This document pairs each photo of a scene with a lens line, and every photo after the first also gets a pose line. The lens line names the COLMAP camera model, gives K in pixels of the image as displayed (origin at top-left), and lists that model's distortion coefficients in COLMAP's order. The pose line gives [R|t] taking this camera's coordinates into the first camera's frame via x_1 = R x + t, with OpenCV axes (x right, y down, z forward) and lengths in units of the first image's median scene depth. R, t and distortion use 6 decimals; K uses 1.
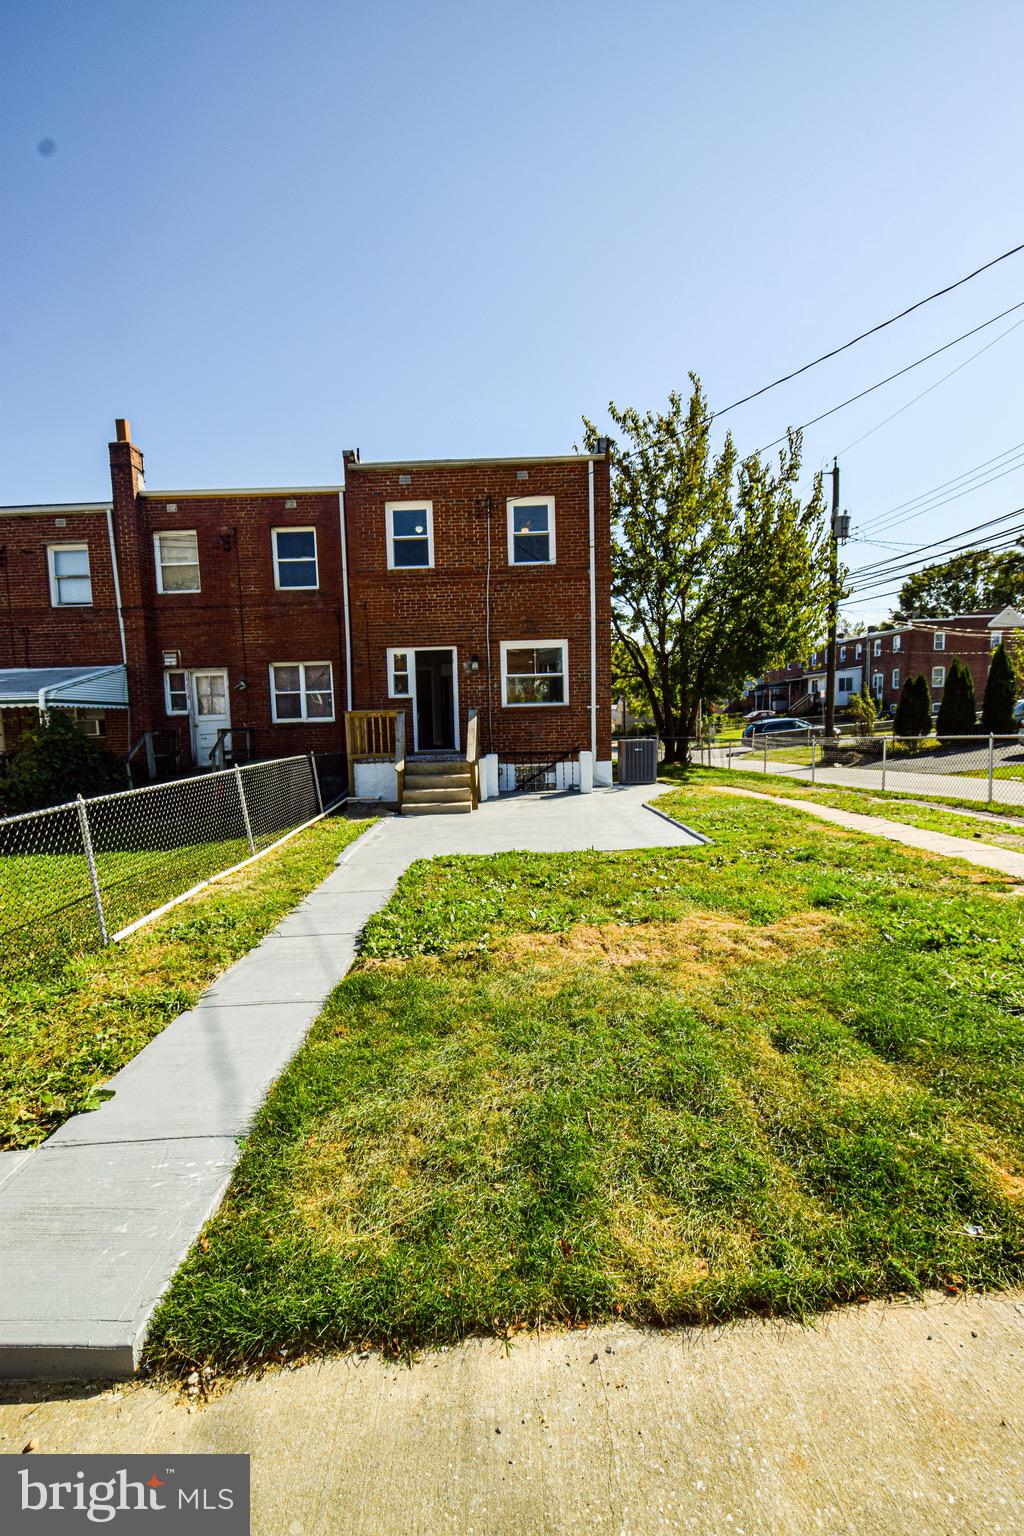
lens RADIAL K [[675.4, 0, 485.2], [0, 675.4, 782.3], [0, 0, 1]] dist [0.023150, -0.027942]
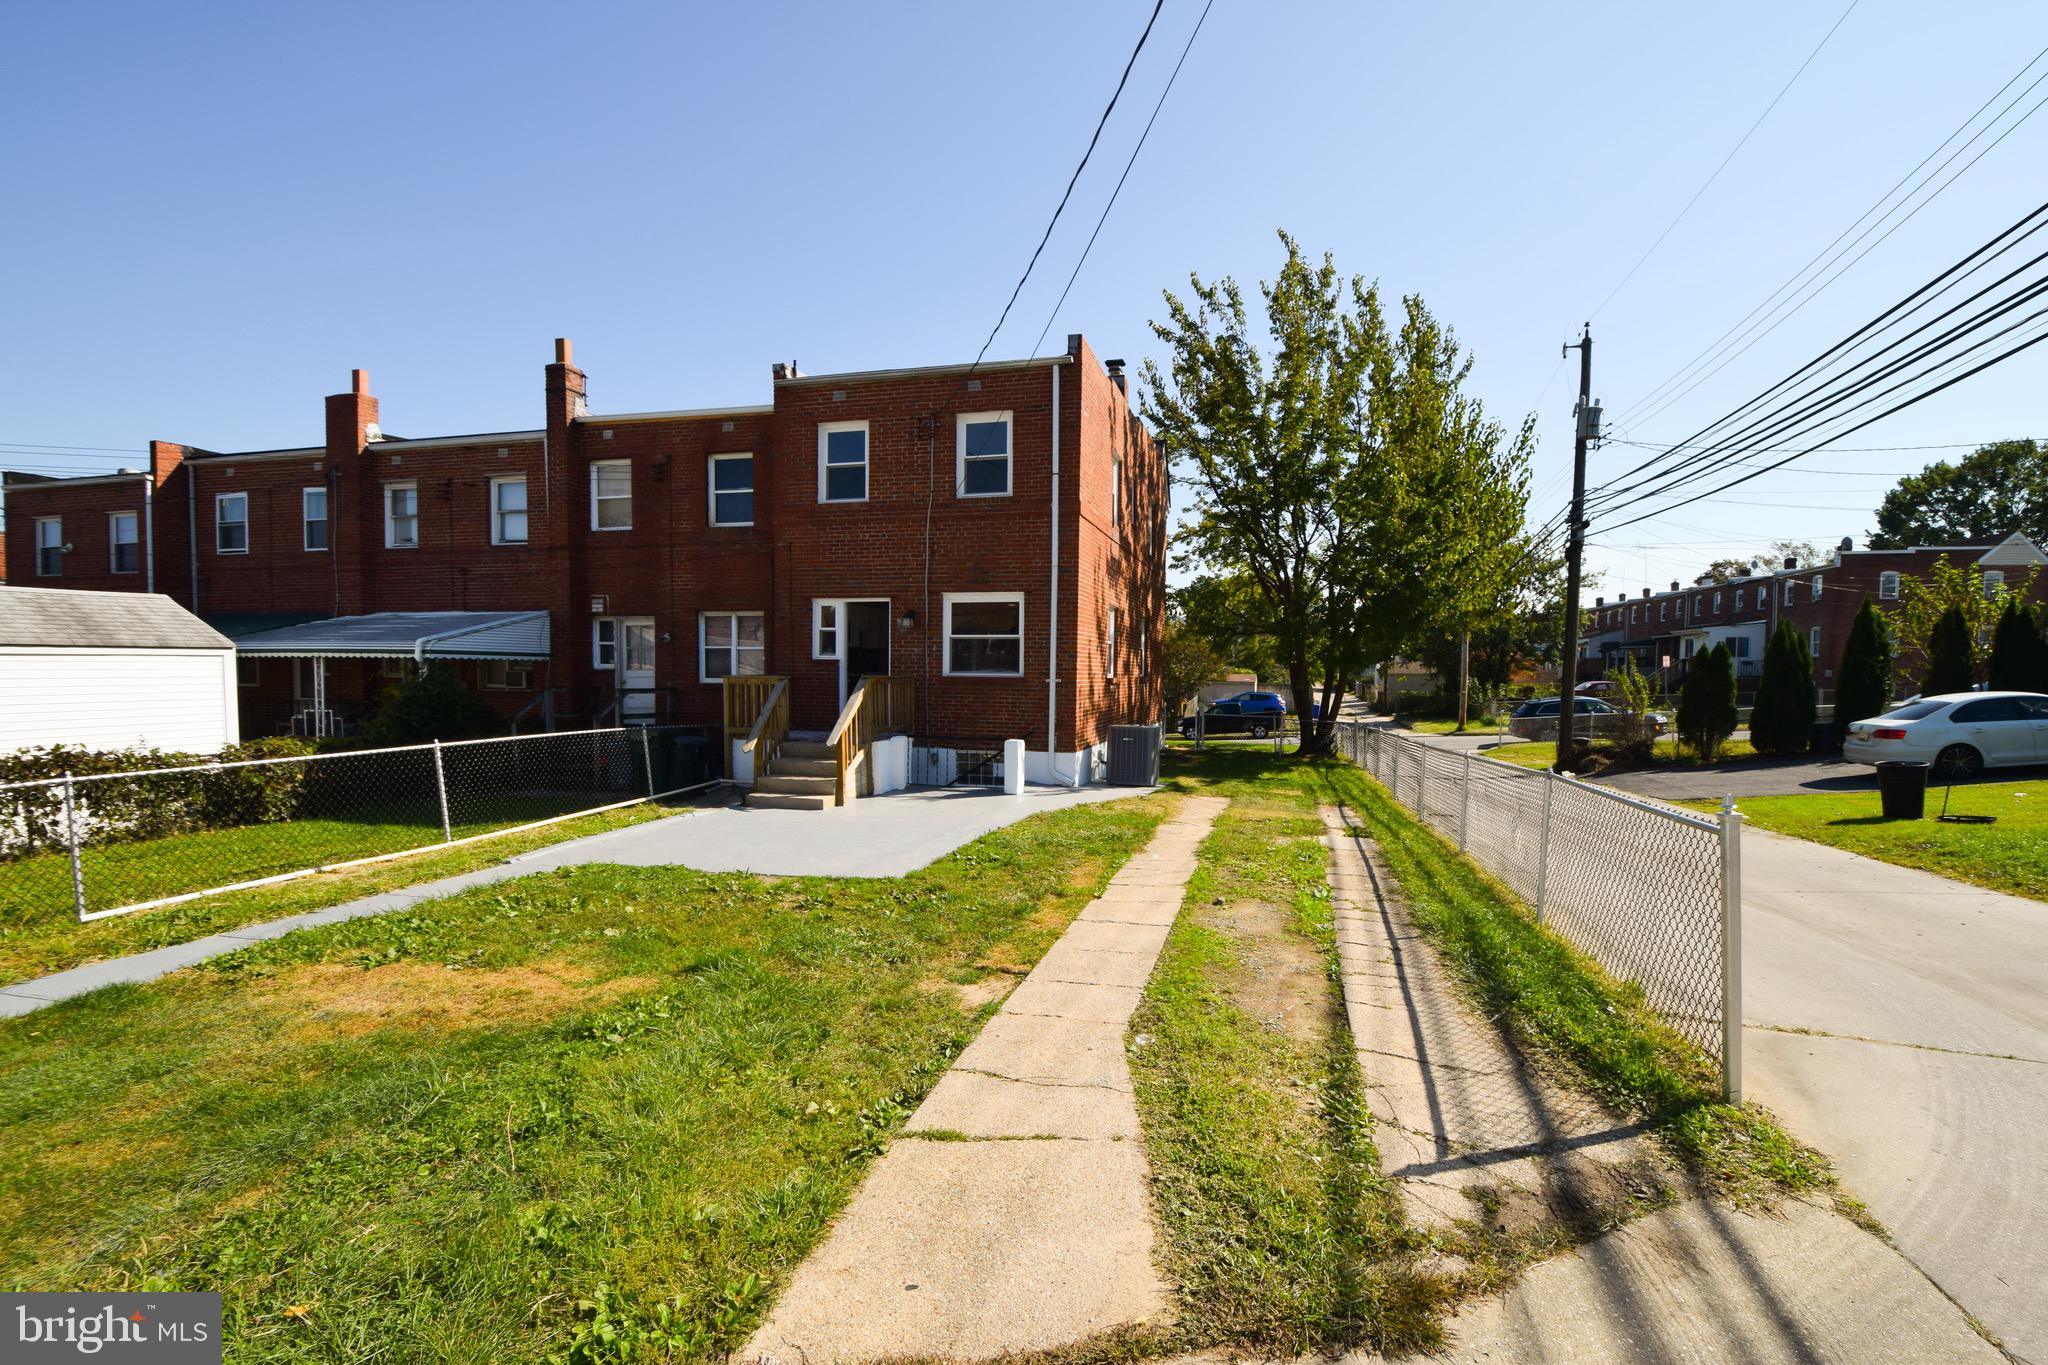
lens RADIAL K [[900.6, 0, 1049.4], [0, 900.6, 709.5], [0, 0, 1]] dist [0.023150, -0.027942]
pose [[0.970557, 0.048807, -0.235874, 0.398698], [-0.060040, 0.997367, -0.040675, -0.037671], [0.233268, 0.053639, 0.970932, 0.017370]]
